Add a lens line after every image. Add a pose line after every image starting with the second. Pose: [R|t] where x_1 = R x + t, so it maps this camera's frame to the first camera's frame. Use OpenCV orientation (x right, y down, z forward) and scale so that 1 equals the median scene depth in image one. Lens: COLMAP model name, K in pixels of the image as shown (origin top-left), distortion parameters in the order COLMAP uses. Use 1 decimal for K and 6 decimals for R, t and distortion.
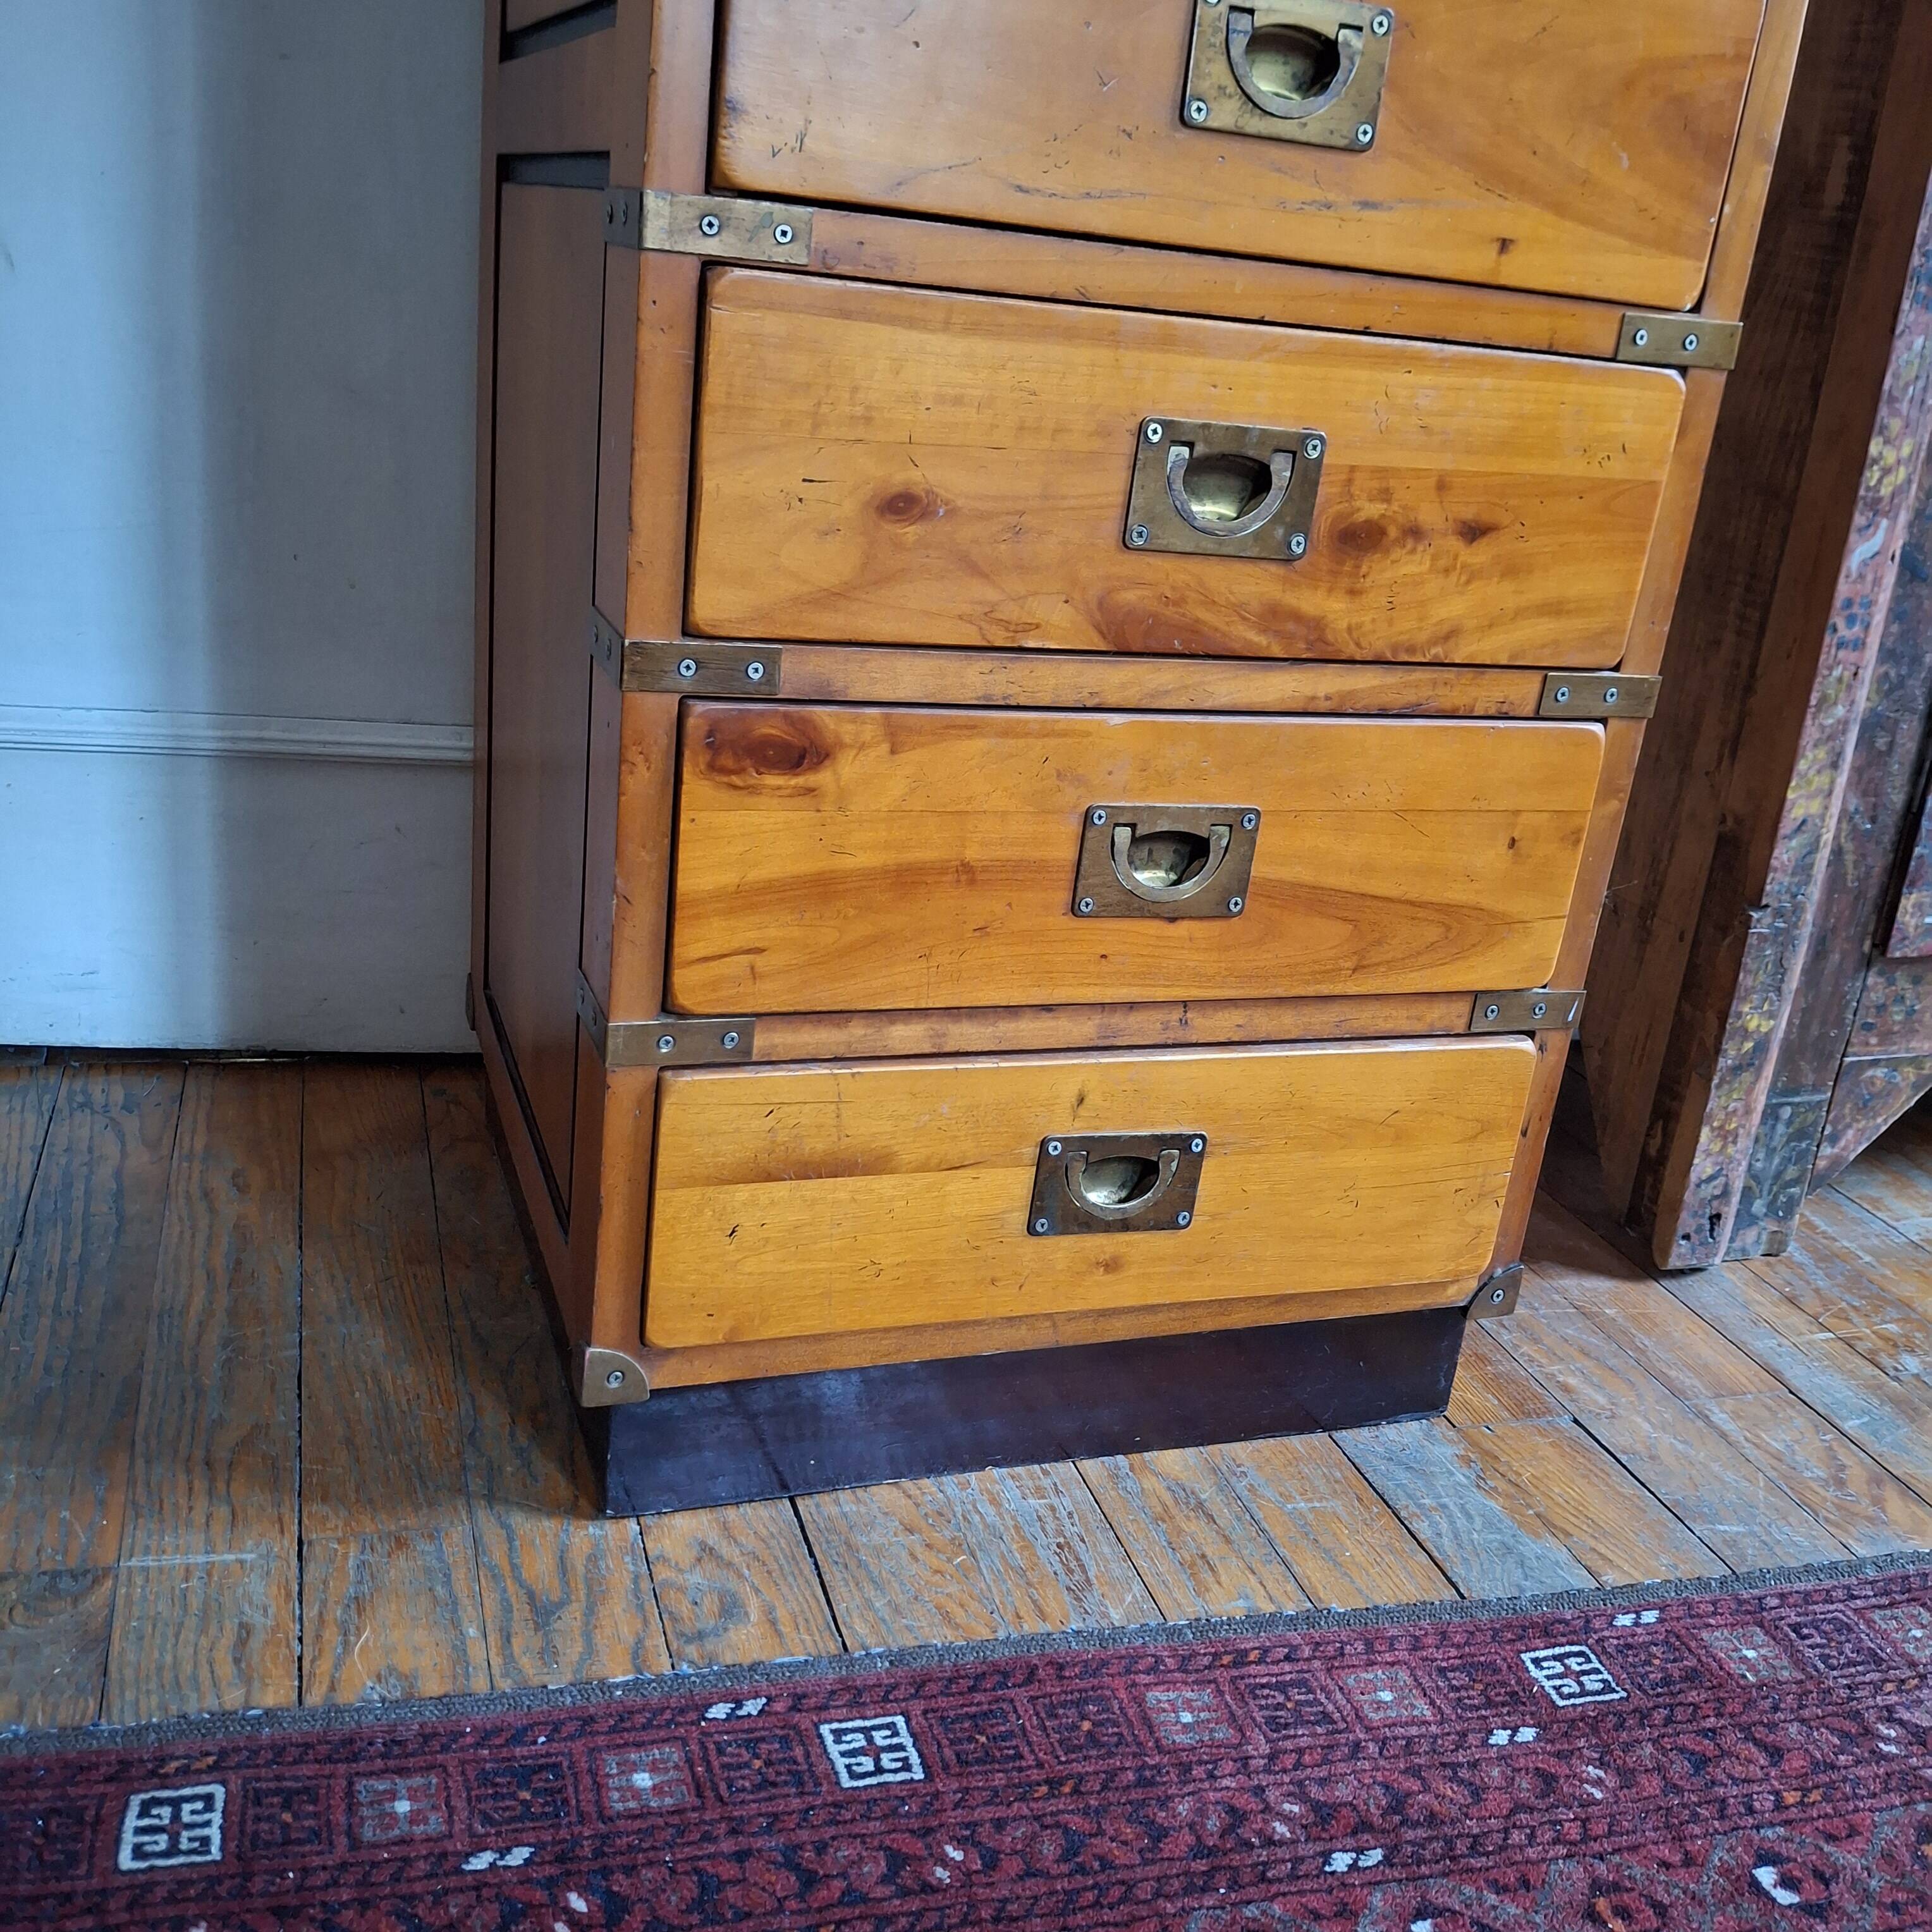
lens RADIAL K [[1947.0, 0, 958.0], [0, 1947.0, 980.9], [0, 0, 1]] dist [0.114594, -0.289357]
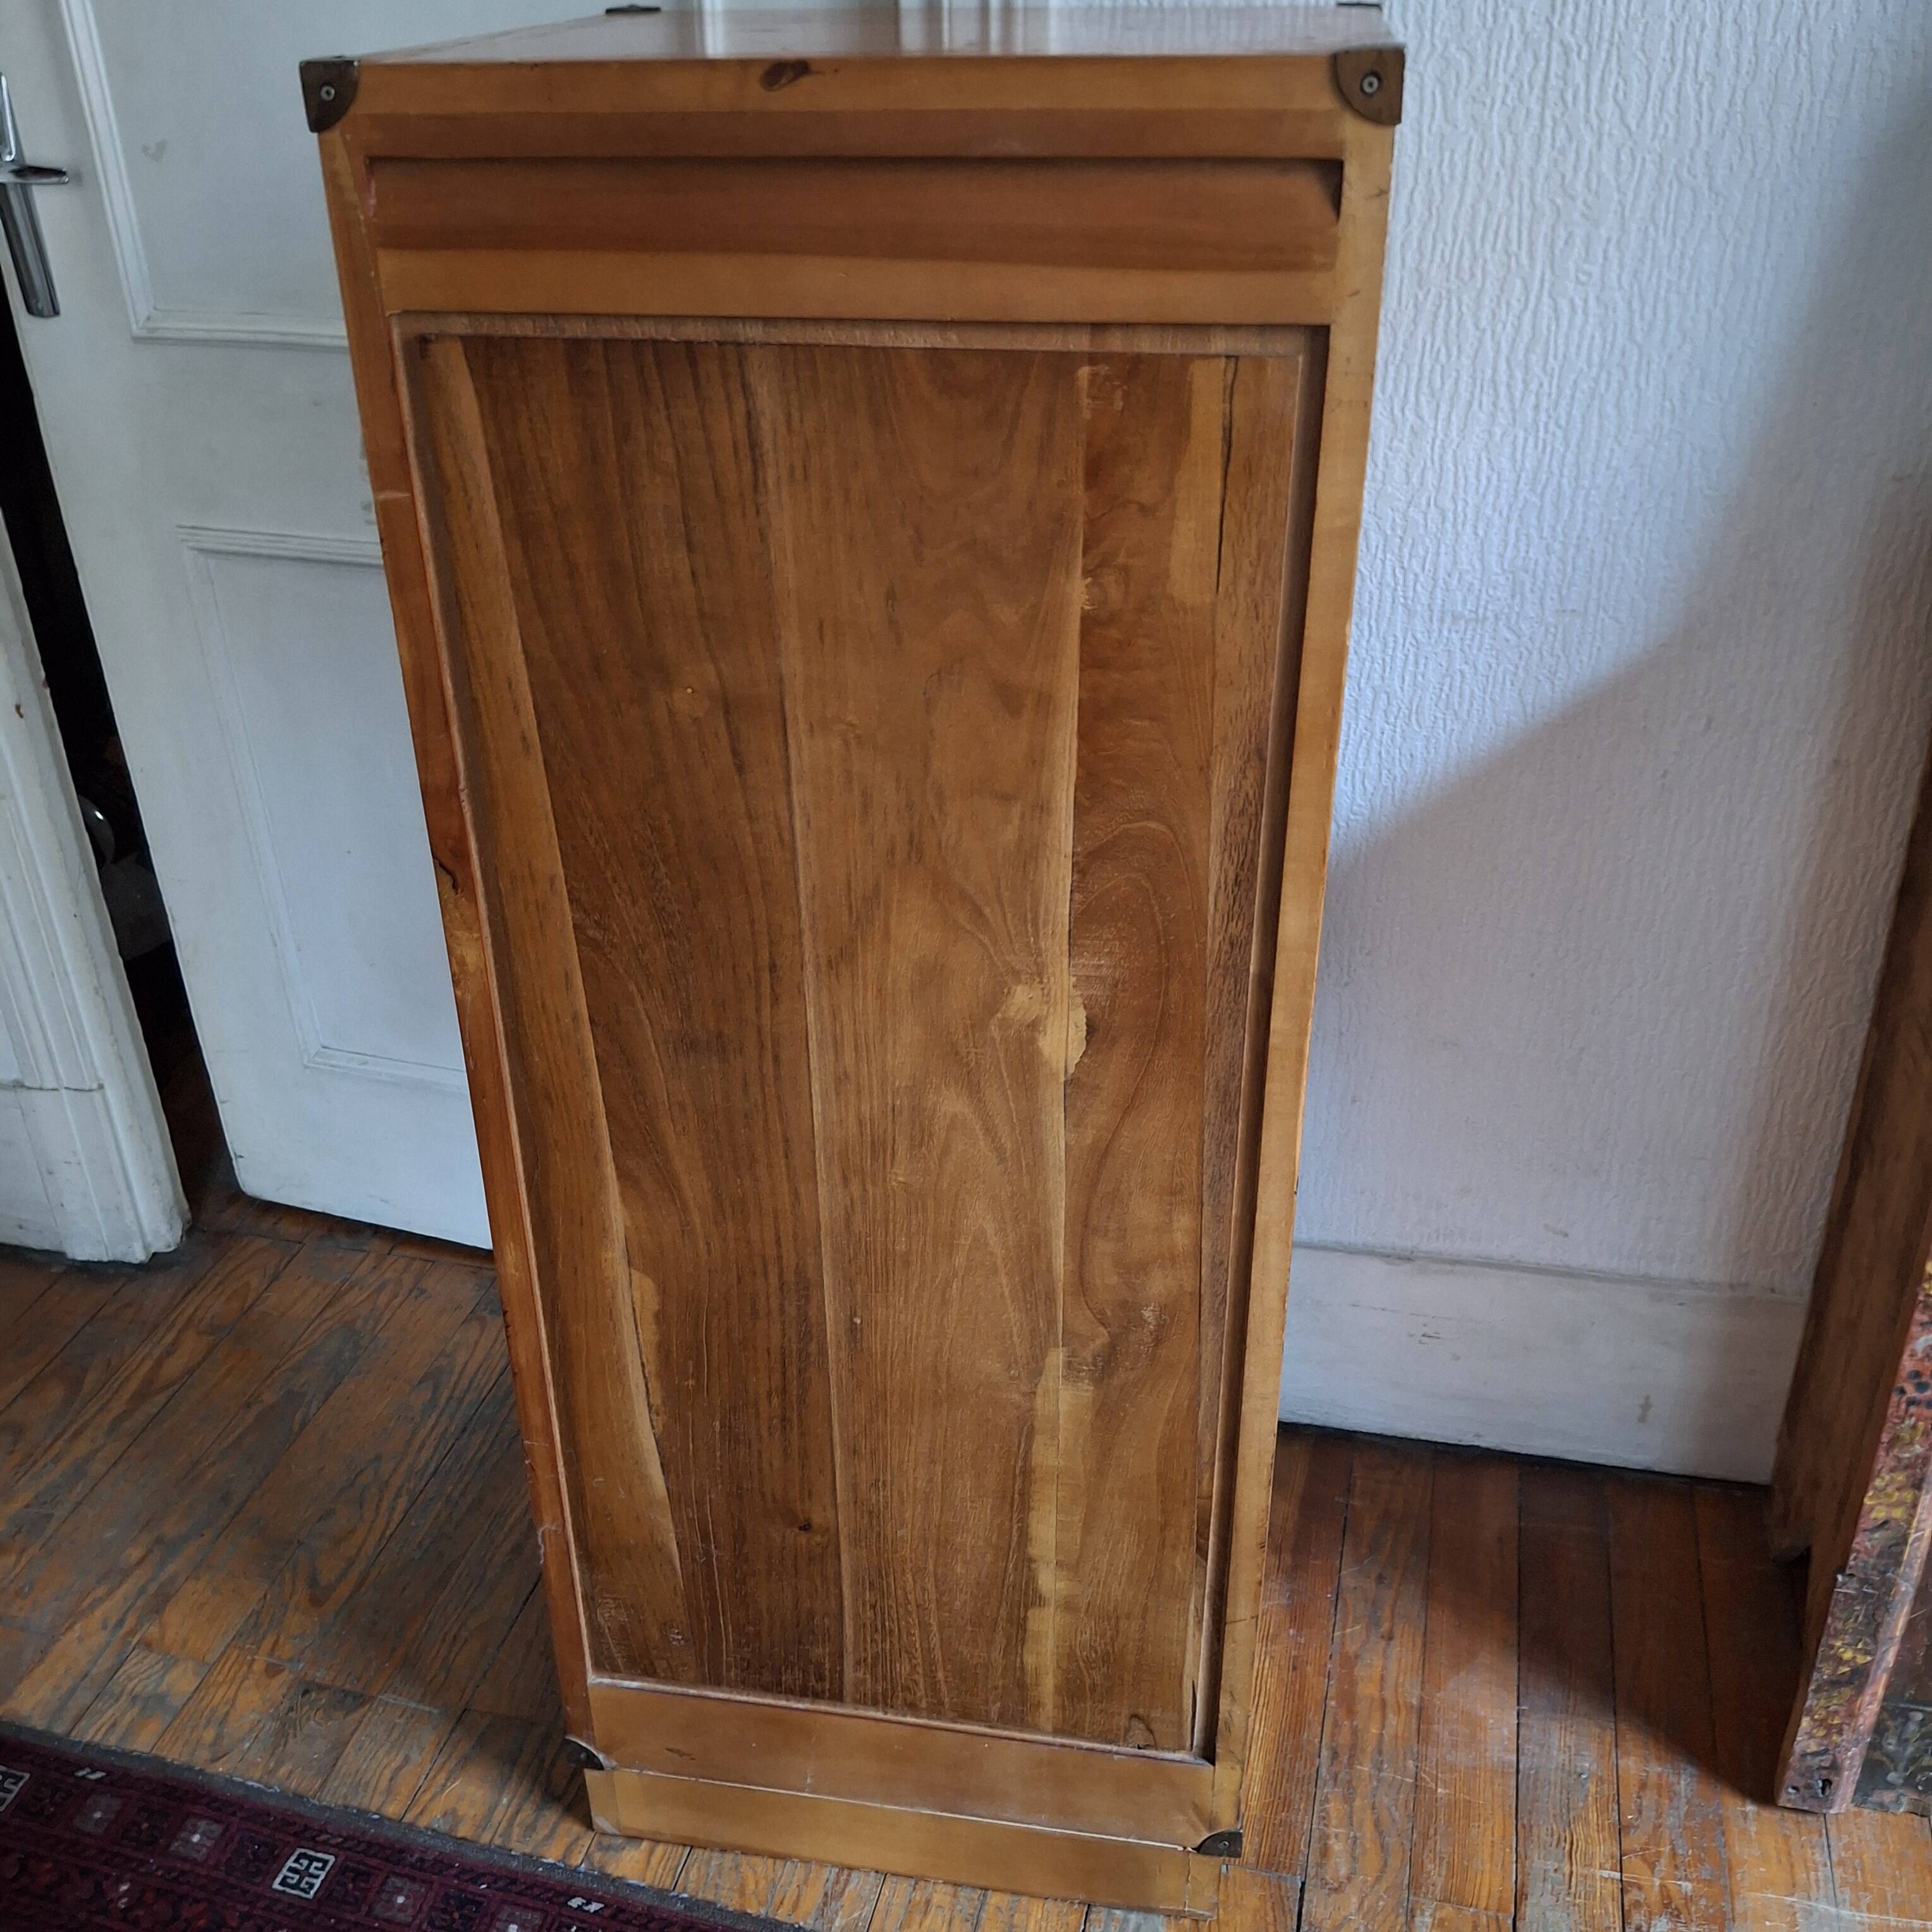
lens RADIAL K [[2016.1, 0, 930.7], [0, 2016.1, 1017.6], [0, 0, 1]] dist [0.034557, -0.136333]
pose [[0.839249, 0.160008, -0.519672, 0.886852], [-0.082047, 0.982045, 0.169871, -0.688826], [0.537522, -0.099927, 0.837308, -0.258342]]
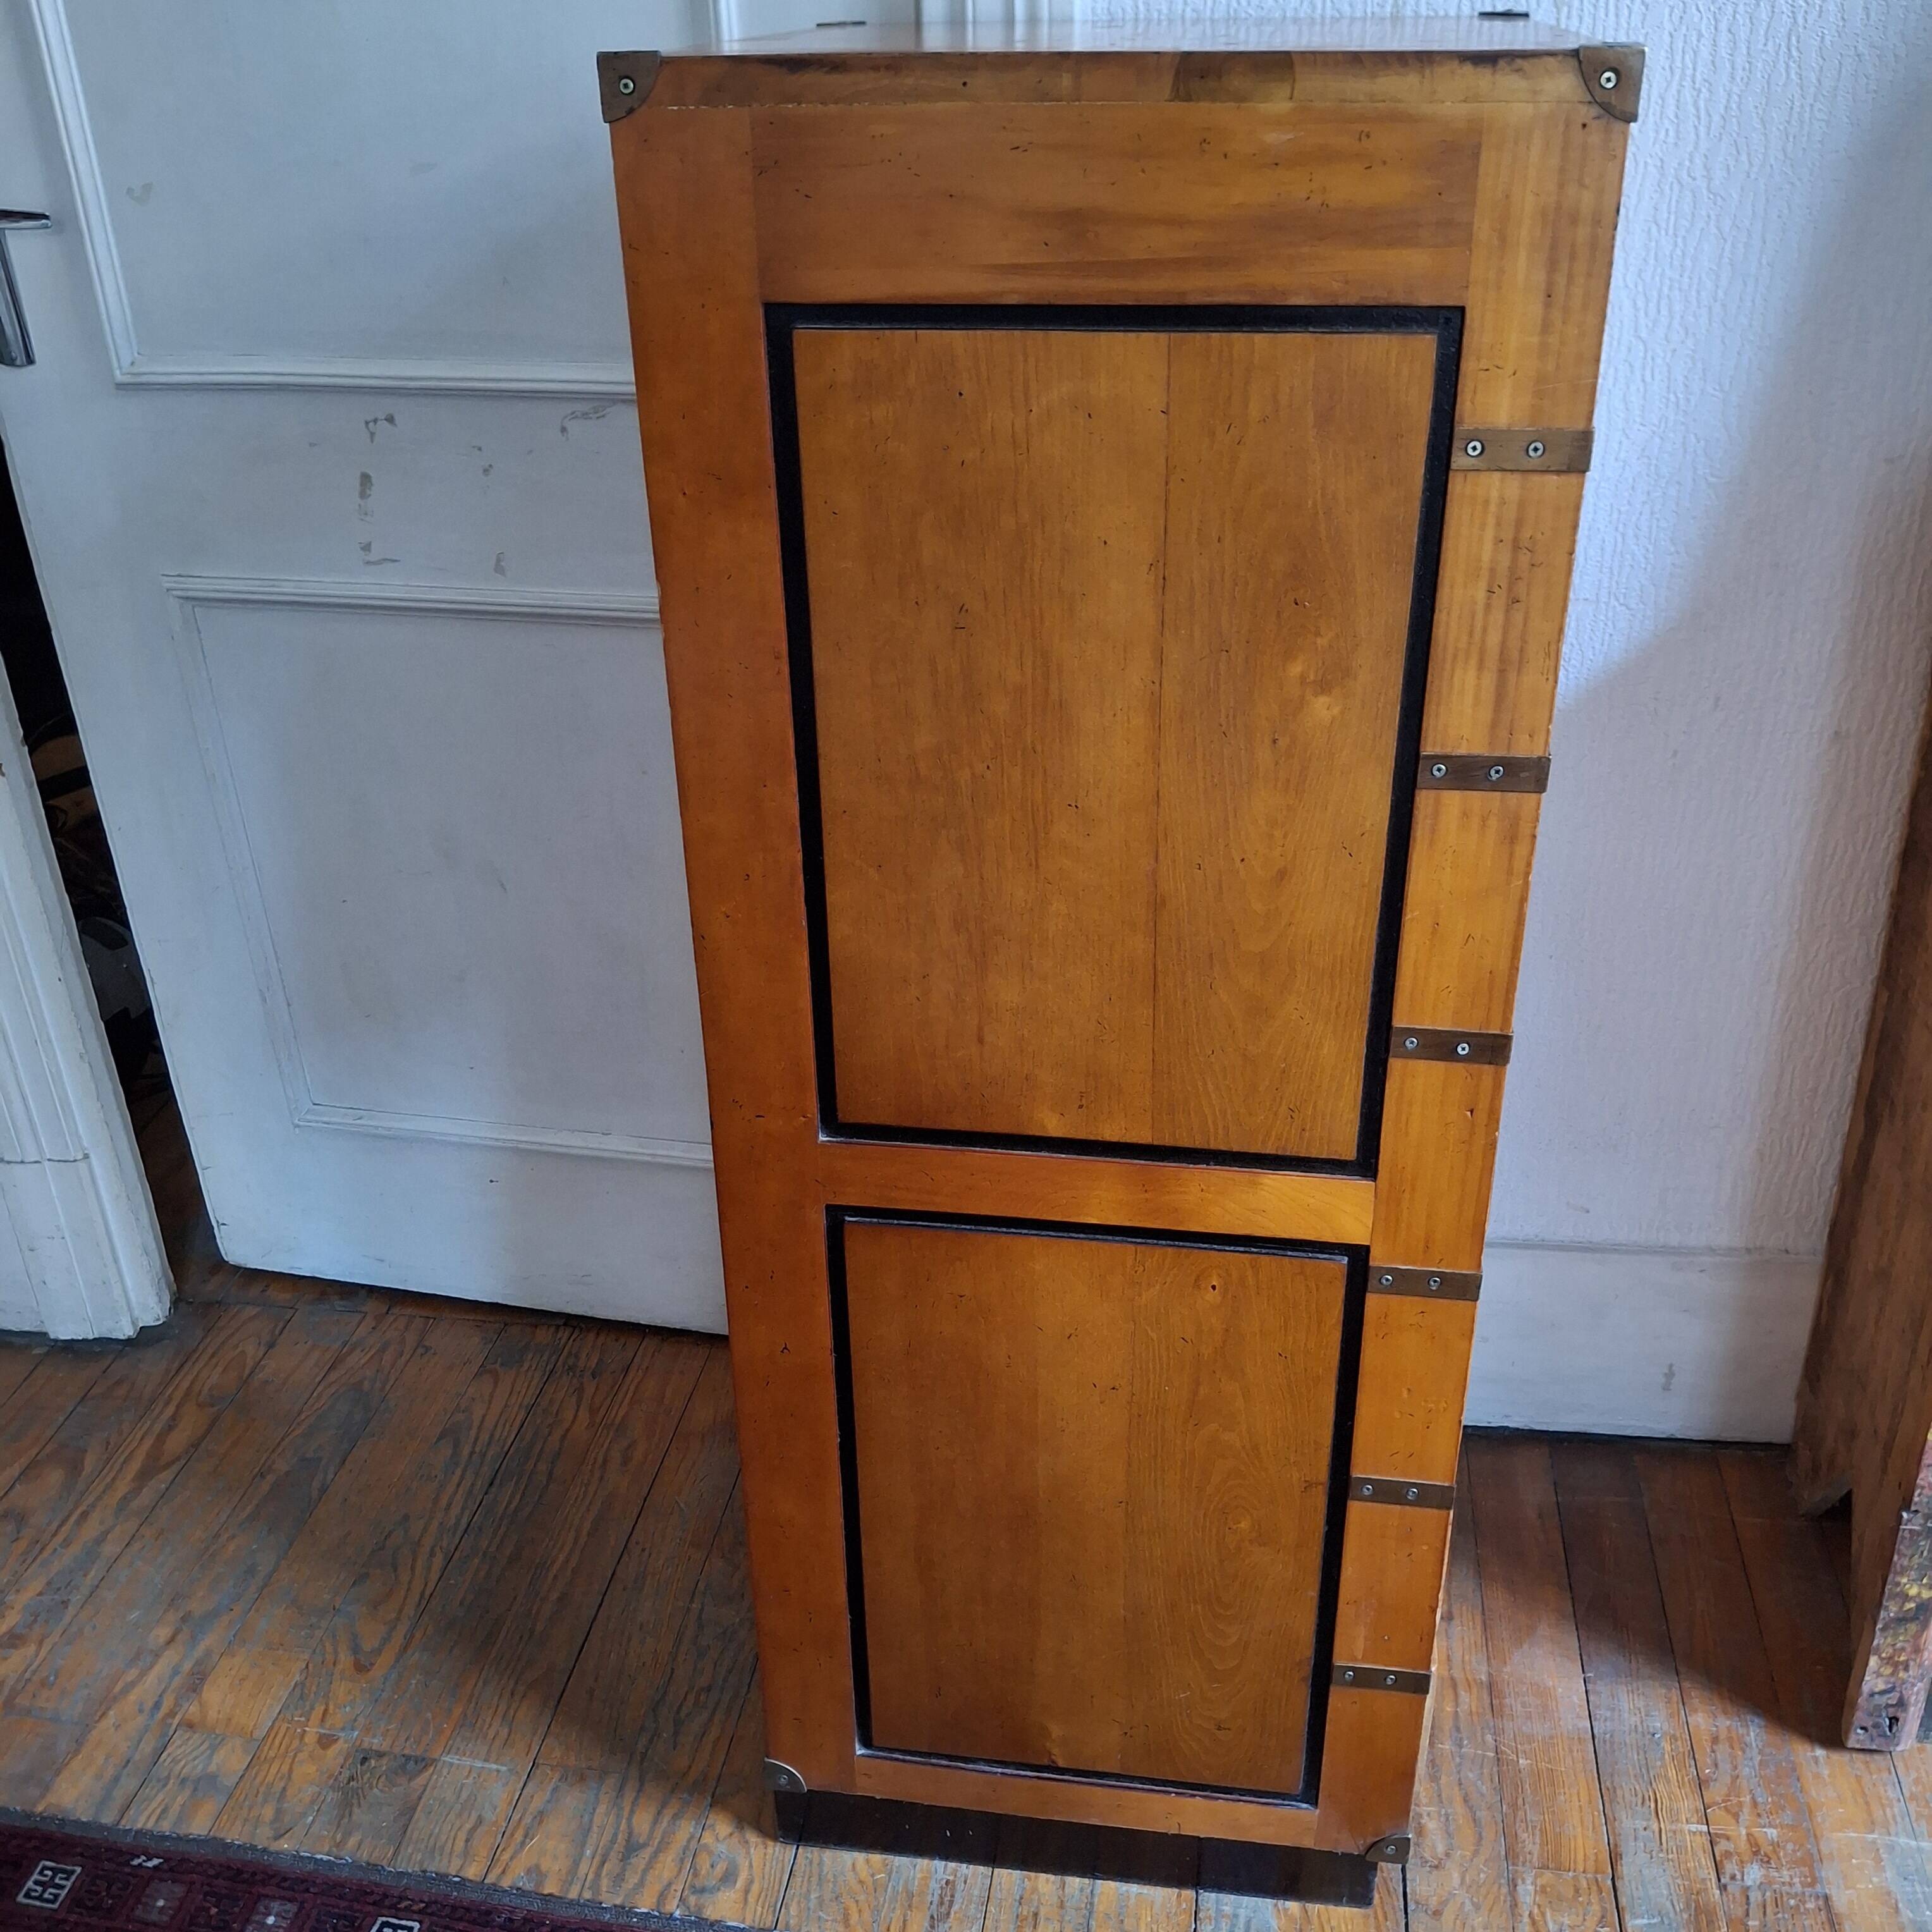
lens RADIAL K [[2006.8, 0, 963.1], [0, 2006.8, 1004.8], [0, 0, 1]] dist [0.045217, -0.154292]
pose [[0.886454, 0.096730, -0.452595, 0.755463], [-0.041600, 0.990610, 0.130237, -0.638050], [0.460943, -0.096621, 0.882154, -0.344148]]
